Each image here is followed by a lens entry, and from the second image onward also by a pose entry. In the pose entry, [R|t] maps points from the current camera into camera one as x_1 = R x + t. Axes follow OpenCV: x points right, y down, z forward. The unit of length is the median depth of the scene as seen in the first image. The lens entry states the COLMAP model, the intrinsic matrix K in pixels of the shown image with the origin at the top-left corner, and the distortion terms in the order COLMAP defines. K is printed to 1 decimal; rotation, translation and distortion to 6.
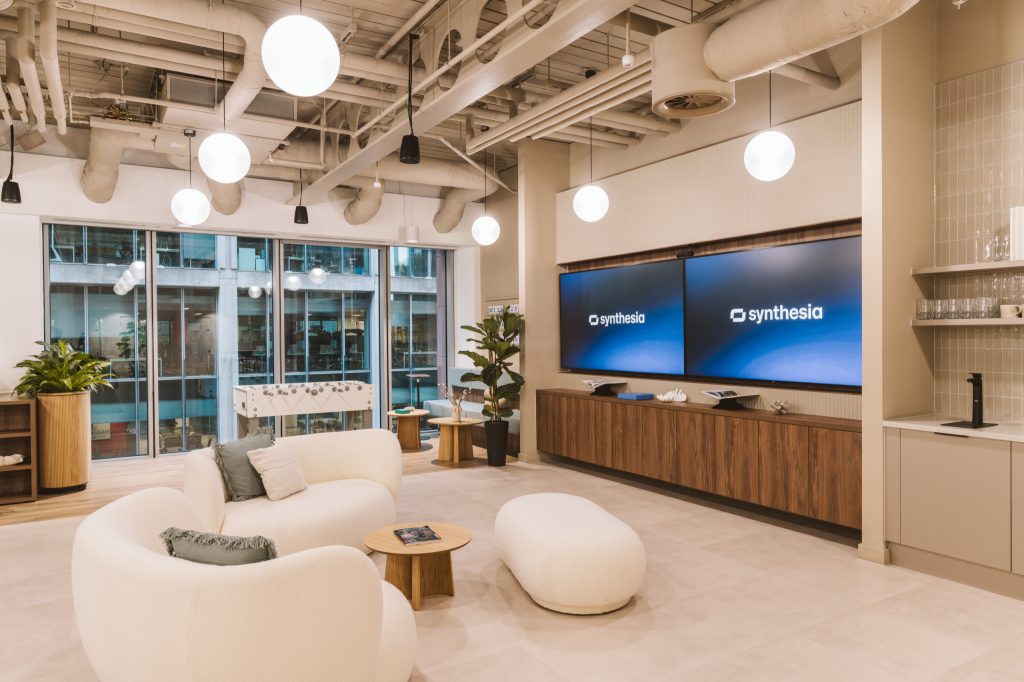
lens RADIAL K [[730.1, 0, 511.4], [0, 730.1, 336.7], [0, 0, 1]] dist [0.006811, 0.000490]
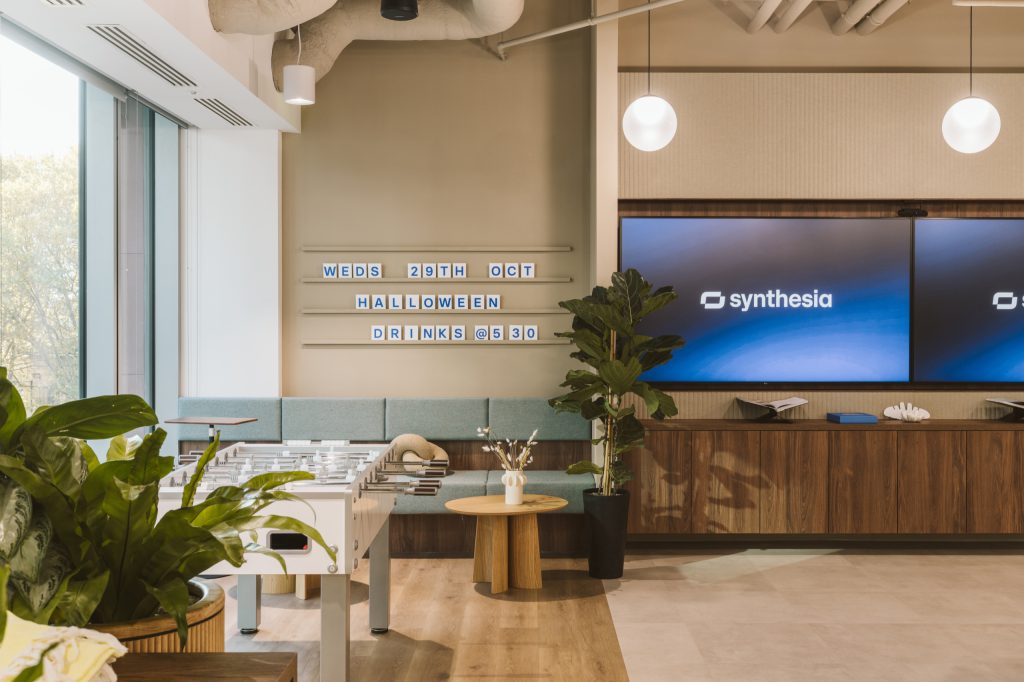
lens RADIAL K [[730.1, 0, 521.1], [0, 730.1, 348.2], [0, 0, 1]] dist [0.006811, 0.000490]
pose [[0.496999, -0.024870, 0.867394, -0.526914], [-0.000627, 0.999579, 0.029020, -0.000591], [-0.867751, -0.014966, 0.496774, 0.883583]]
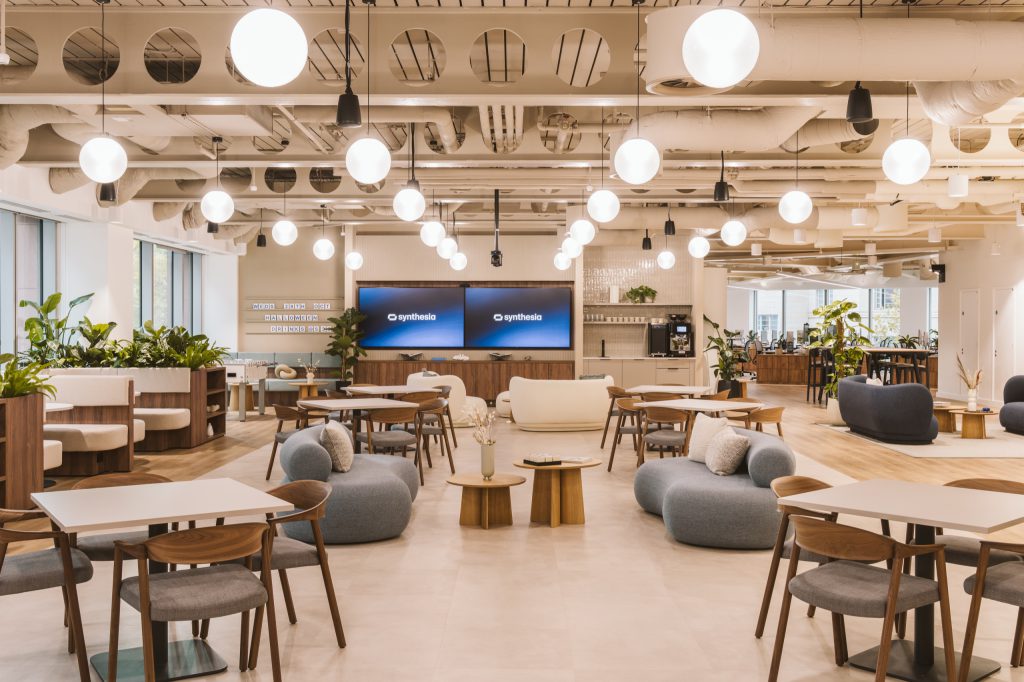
lens RADIAL K [[730.1, 0, 506.0], [0, 730.1, 345.0], [0, 0, 1]] dist [0.006811, 0.000490]
pose [[0.506095, -0.014892, 0.862349, -1.294487], [-0.001130, 0.999839, 0.017929, 0.010928], [-0.862477, -0.010048, 0.505996, -0.099287]]
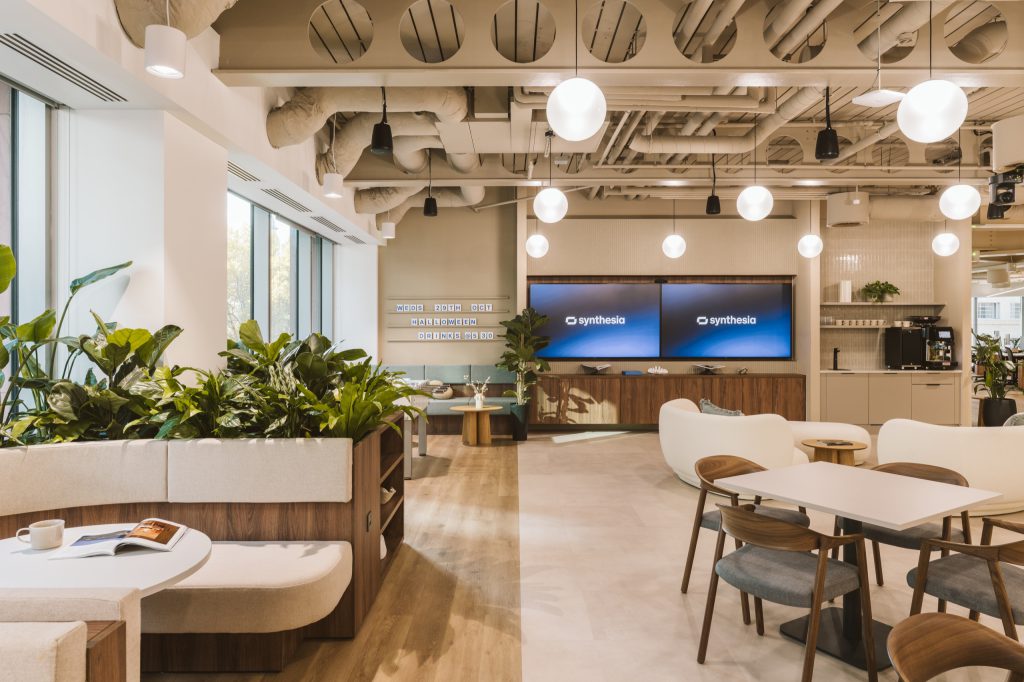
lens RADIAL K [[465.6, 0, 508.6], [0, 465.6, 338.8], [0, 0, 1]] dist [-0.000661, -0.000160]
pose [[0.499701, -0.008382, 0.866157, -0.741228], [0.001575, 0.999960, 0.008768, 0.002944], [-0.866196, -0.003017, 0.499695, 0.704254]]
